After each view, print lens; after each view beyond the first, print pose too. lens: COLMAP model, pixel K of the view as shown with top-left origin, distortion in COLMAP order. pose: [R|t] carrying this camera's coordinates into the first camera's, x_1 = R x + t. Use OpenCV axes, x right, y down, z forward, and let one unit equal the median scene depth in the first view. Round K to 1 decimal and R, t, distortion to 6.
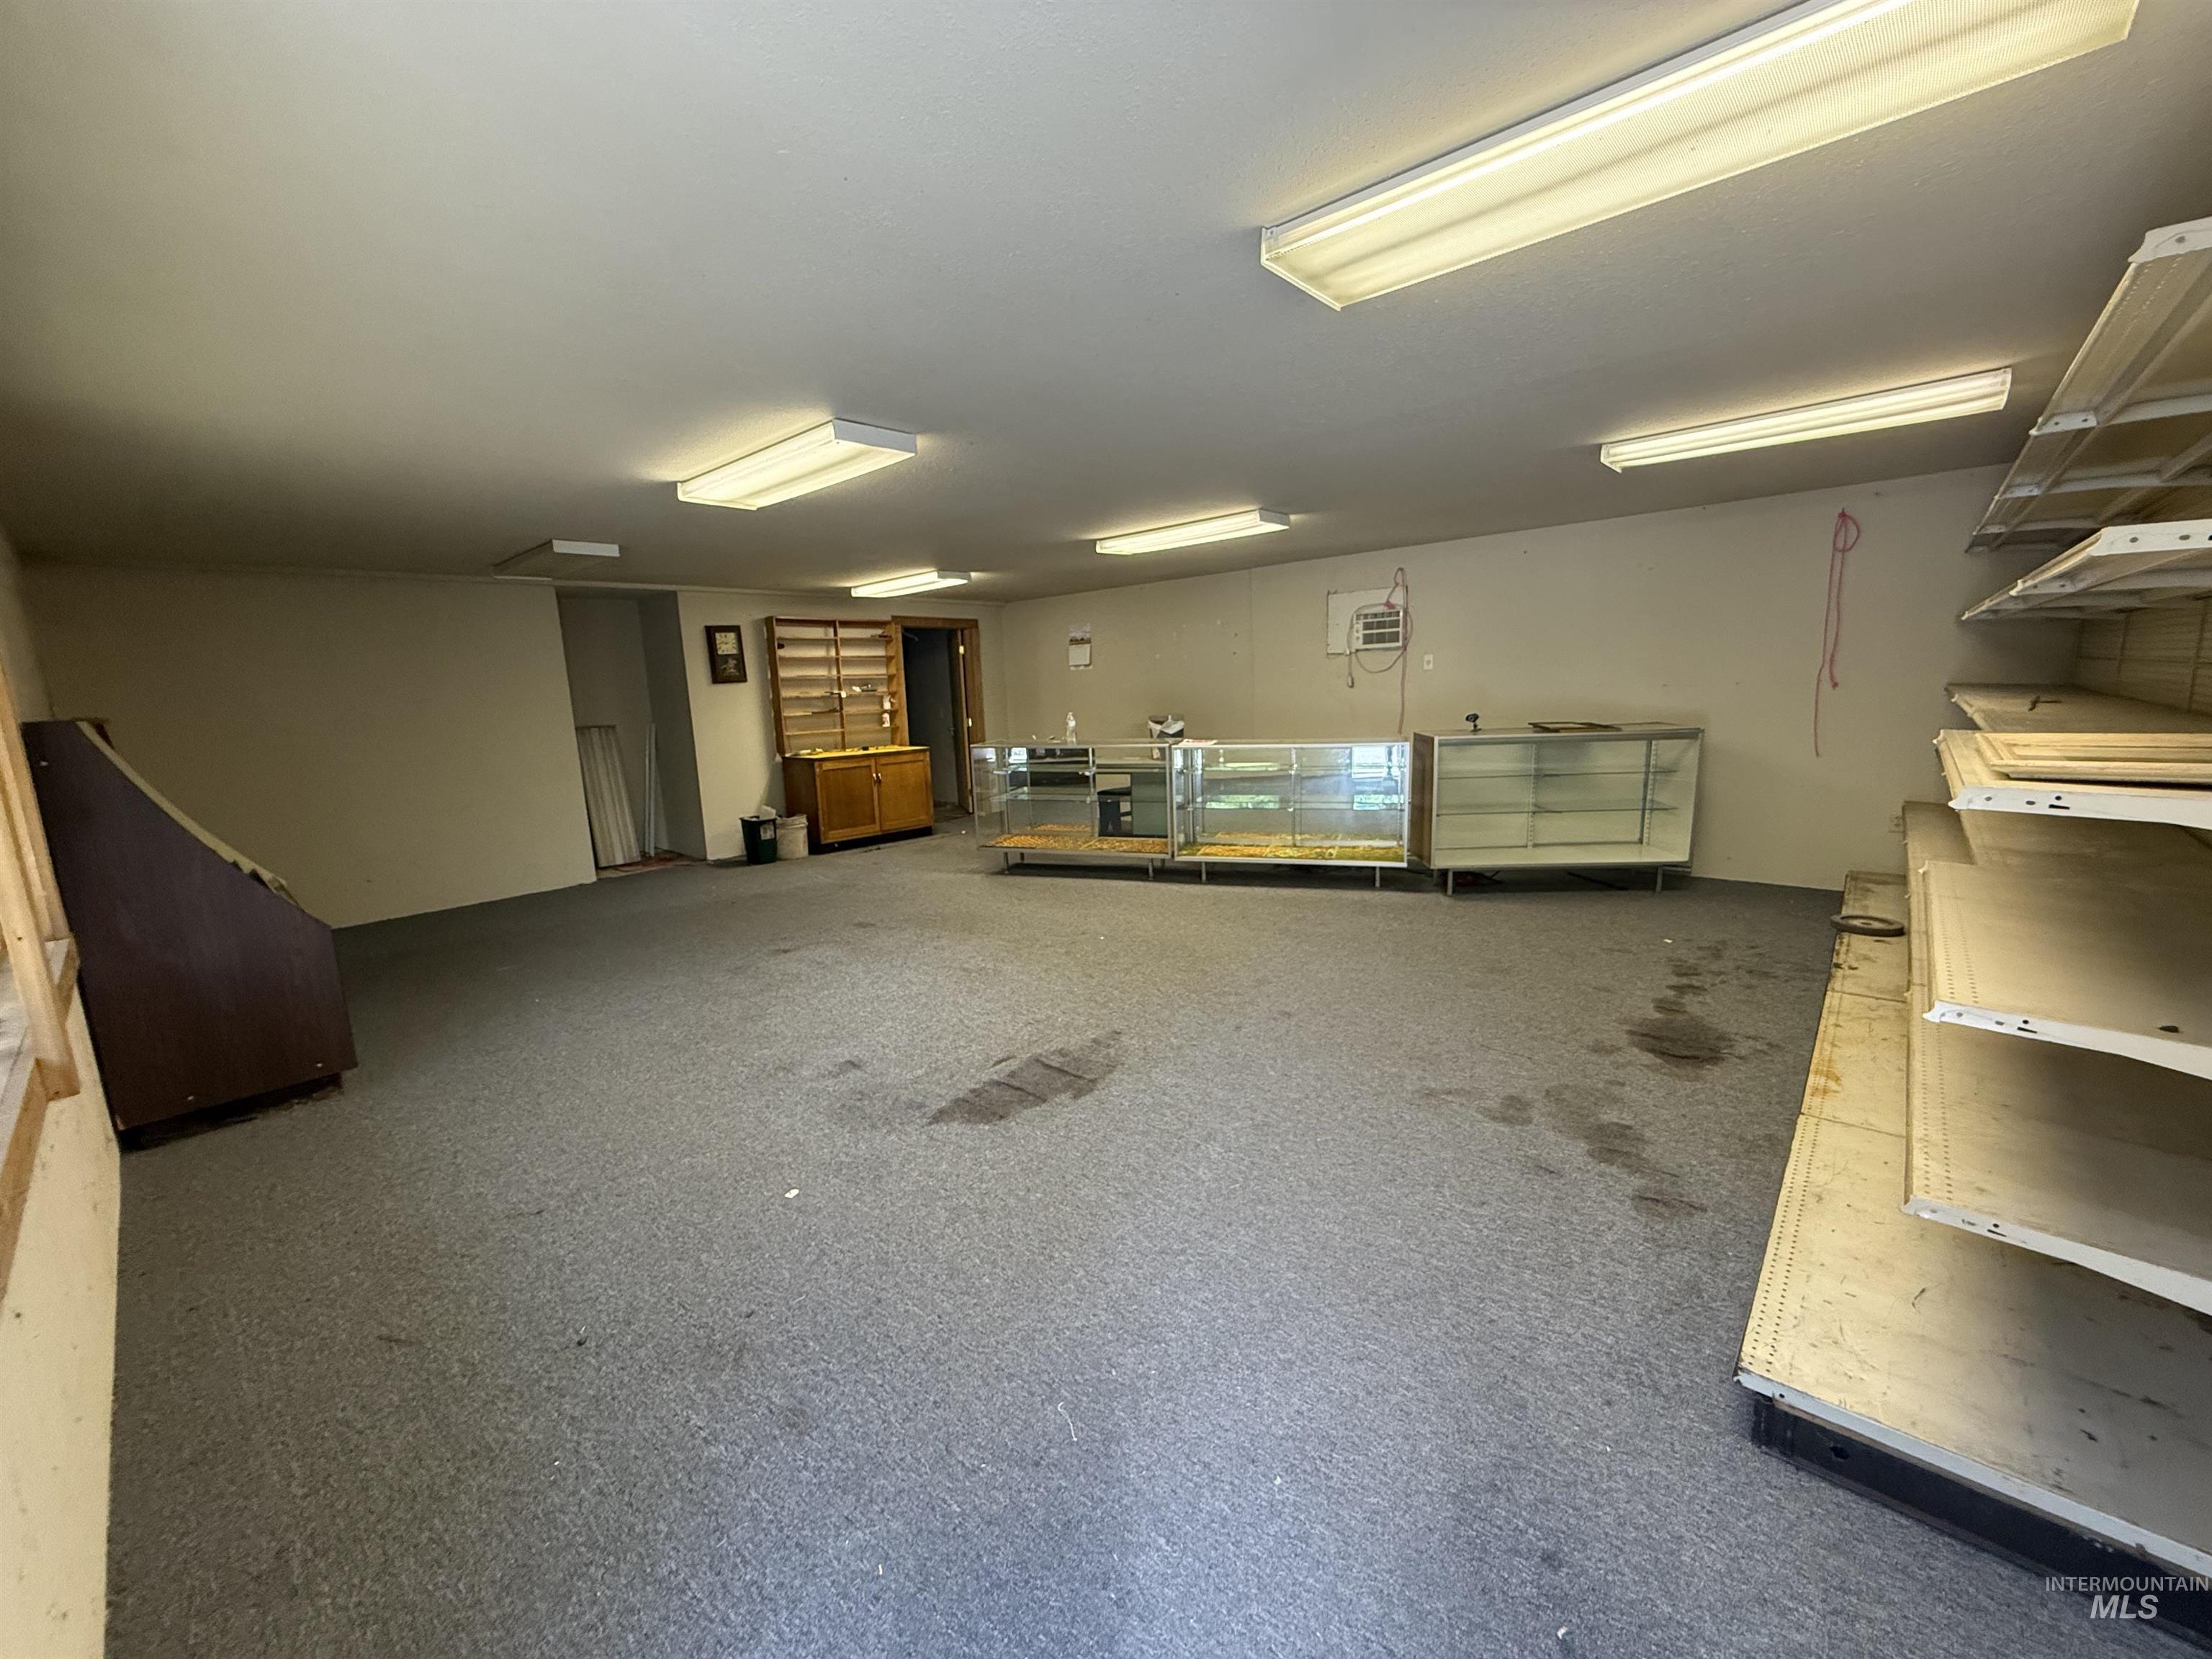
lens RADIAL K [[892.3, 0, 1096.1], [0, 892.3, 817.6], [0, 0, 1]] dist [0.015411, -0.000174]
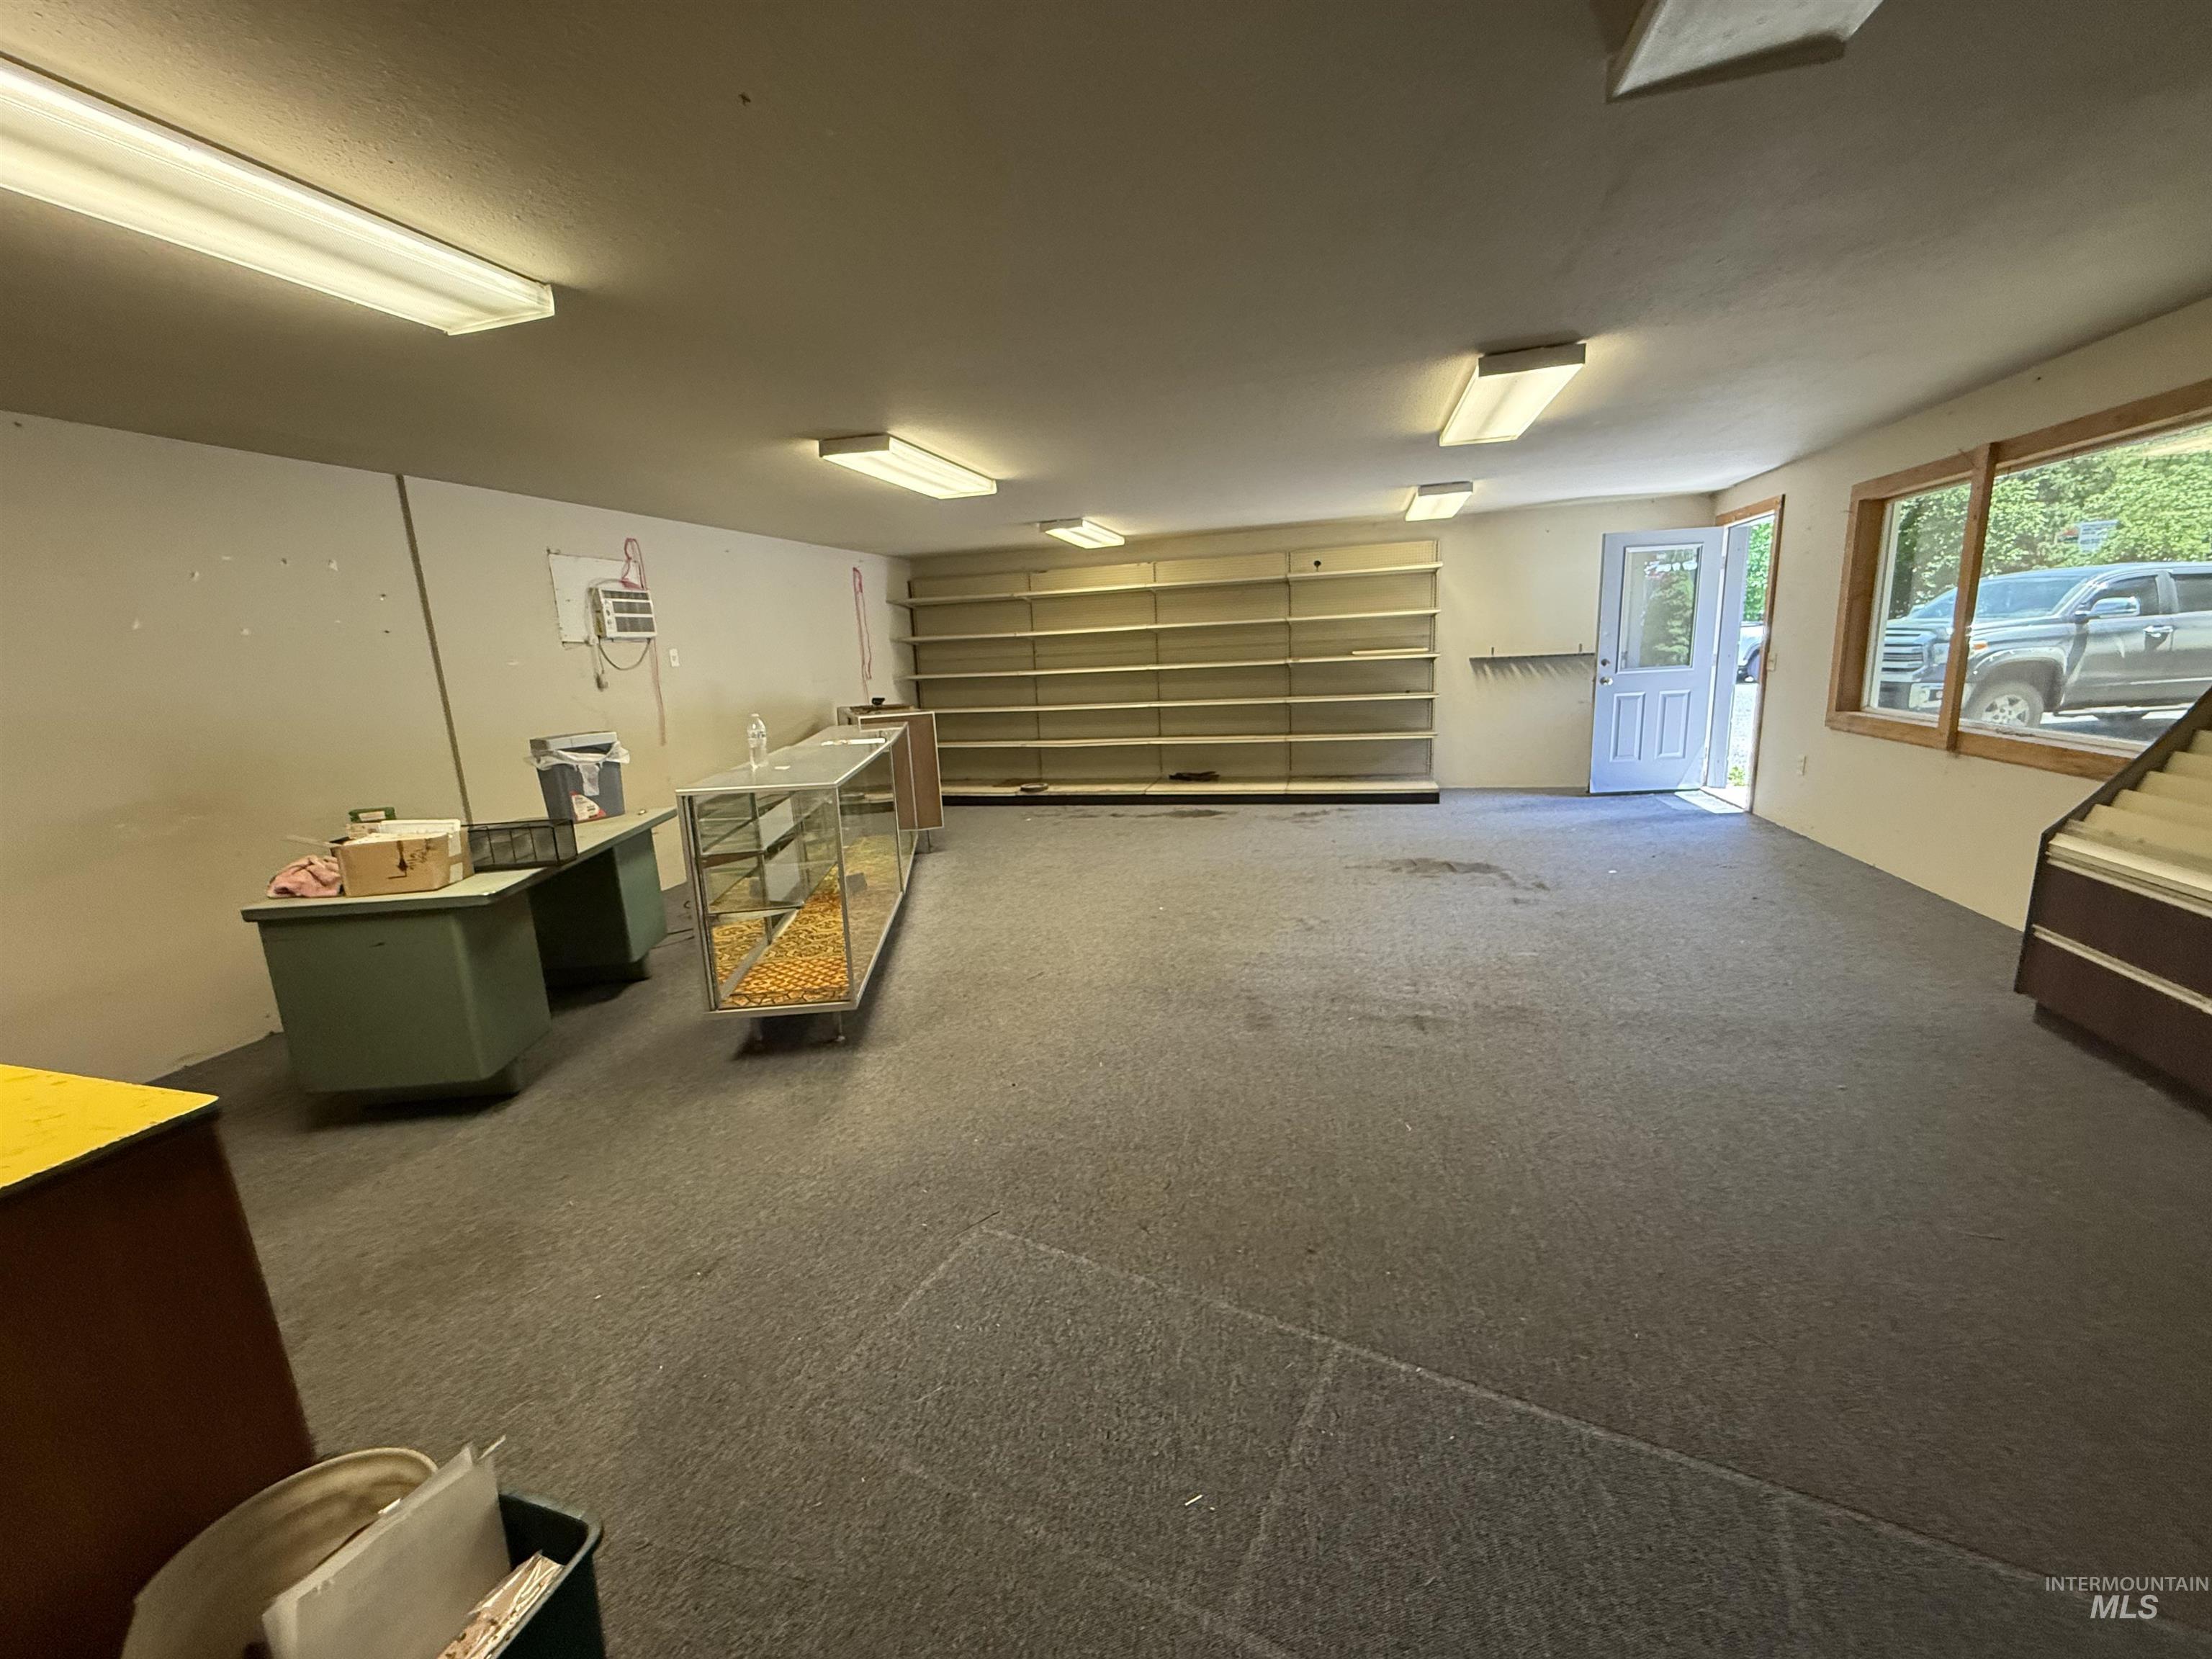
lens RADIAL K [[892.3, 0, 1096.1], [0, 892.3, 817.6], [0, 0, 1]] dist [0.015411, -0.000174]
pose [[-0.459780, -0.106291, 0.881649, -0.577160], [0.202531, 0.954095, 0.220645, -0.133310], [-0.864629, 0.280009, -0.417147, 1.036424]]
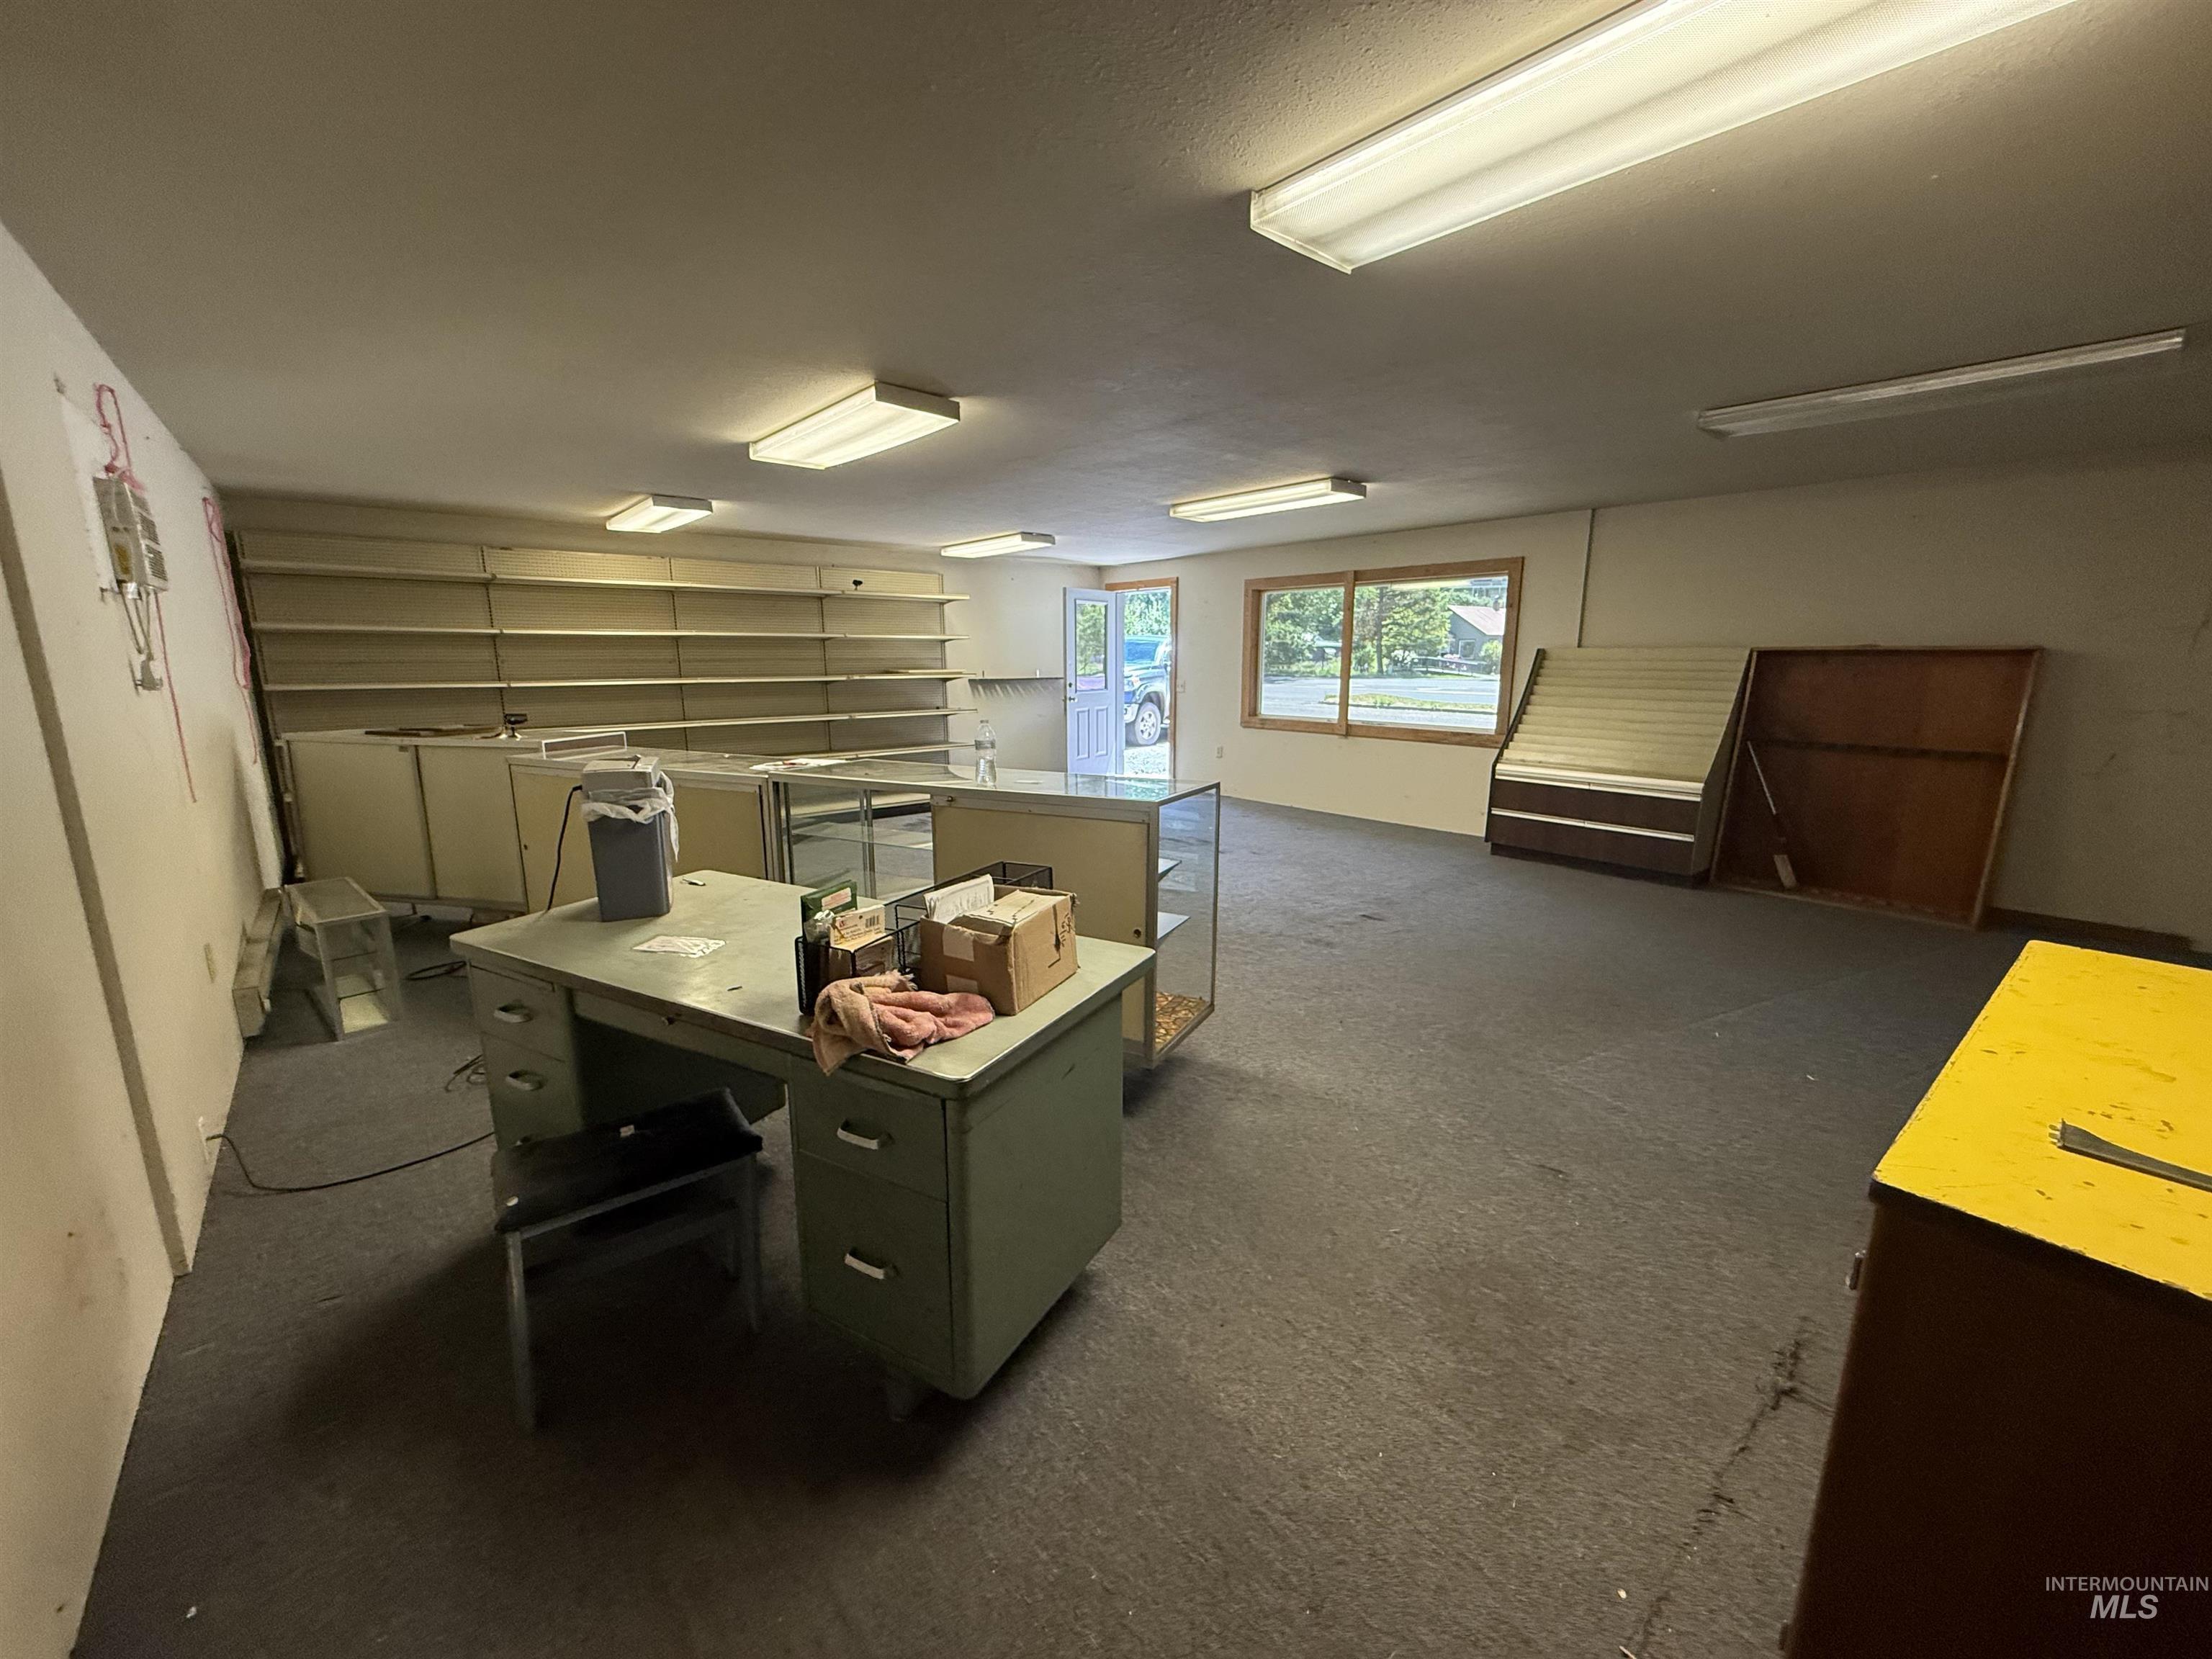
lens RADIAL K [[892.3, 0, 1096.1], [0, 892.3, 817.6], [0, 0, 1]] dist [0.015411, -0.000174]
pose [[-0.991647, 0.016395, 0.127933, -0.128657], [0.057837, 0.943096, 0.327452, -0.207348], [-0.115285, 0.332117, -0.936167, 1.376628]]
